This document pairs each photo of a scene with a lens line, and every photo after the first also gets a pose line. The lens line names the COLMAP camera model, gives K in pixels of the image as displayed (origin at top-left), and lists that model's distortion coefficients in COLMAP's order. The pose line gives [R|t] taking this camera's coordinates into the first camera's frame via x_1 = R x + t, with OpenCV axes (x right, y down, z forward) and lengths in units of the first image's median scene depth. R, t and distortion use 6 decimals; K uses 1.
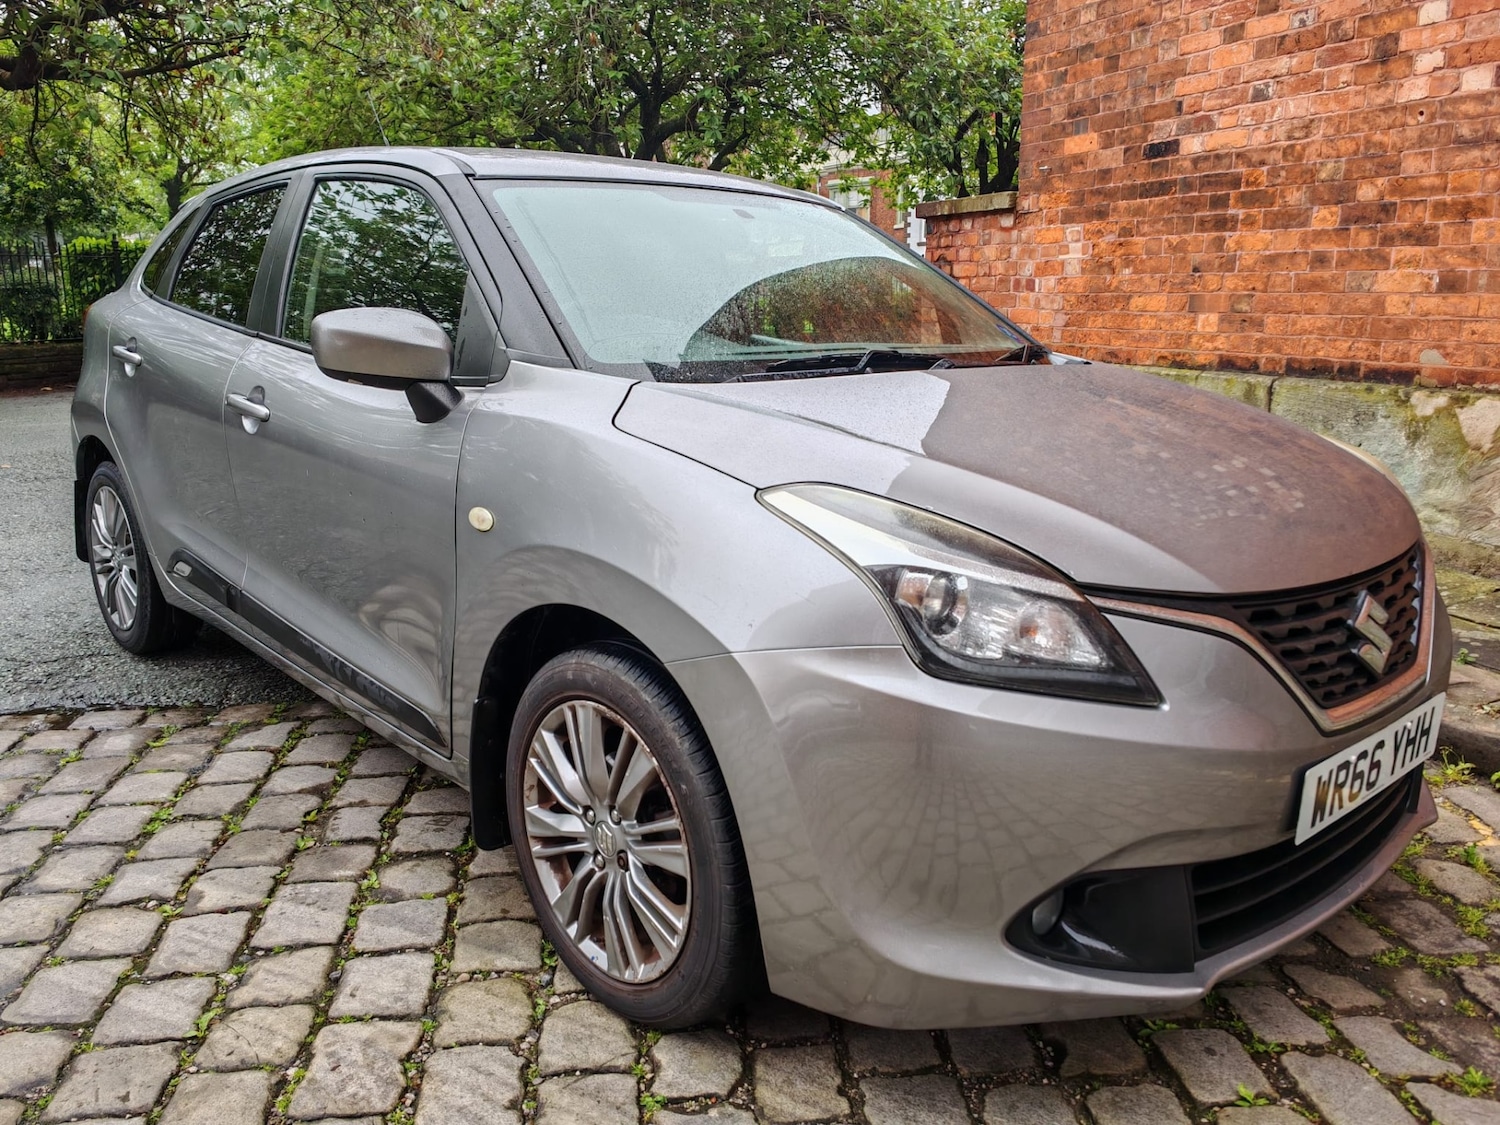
lens RADIAL K [[1155.3, 0, 740.6], [0, 1155.3, 556.0], [0, 0, 1]] dist [0.036384, -0.048313]
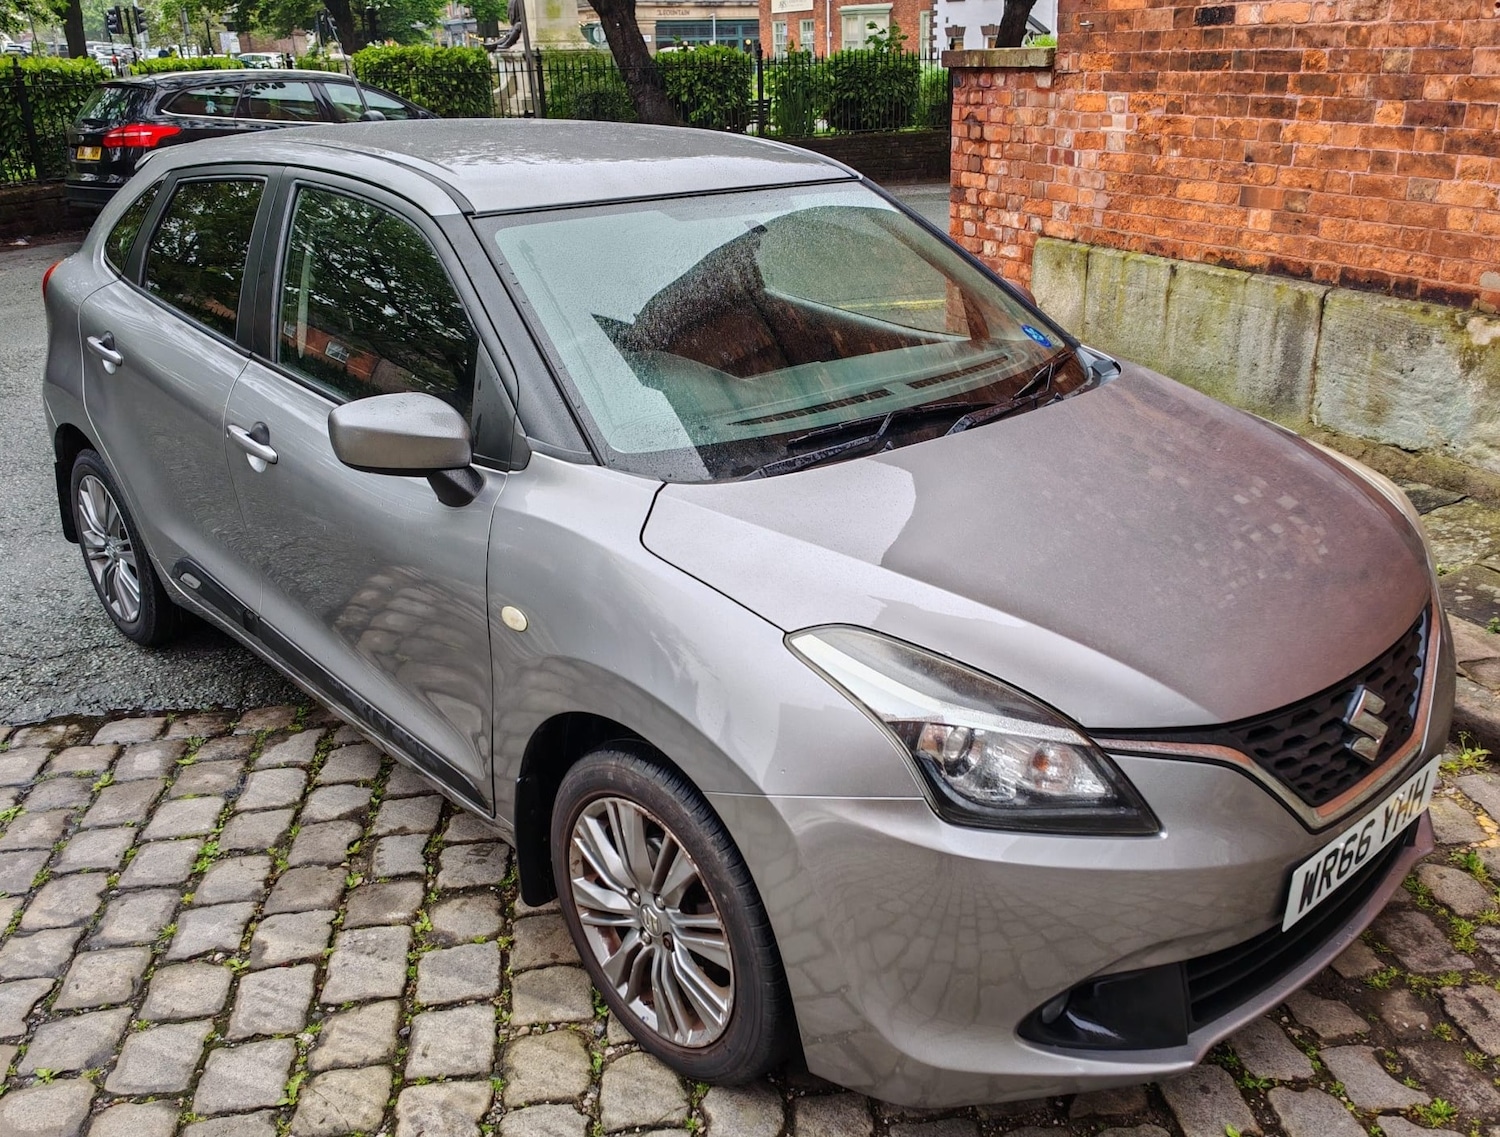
lens RADIAL K [[1281.6, 0, 762.1], [0, 1281.6, 589.5], [0, 0, 1]] dist [0.051780, -0.074607]
pose [[0.999481, -0.031924, 0.004200, -0.003903], [0.030757, 0.985172, 0.168792, -0.115901], [-0.009526, -0.168575, 0.985643, -0.057719]]
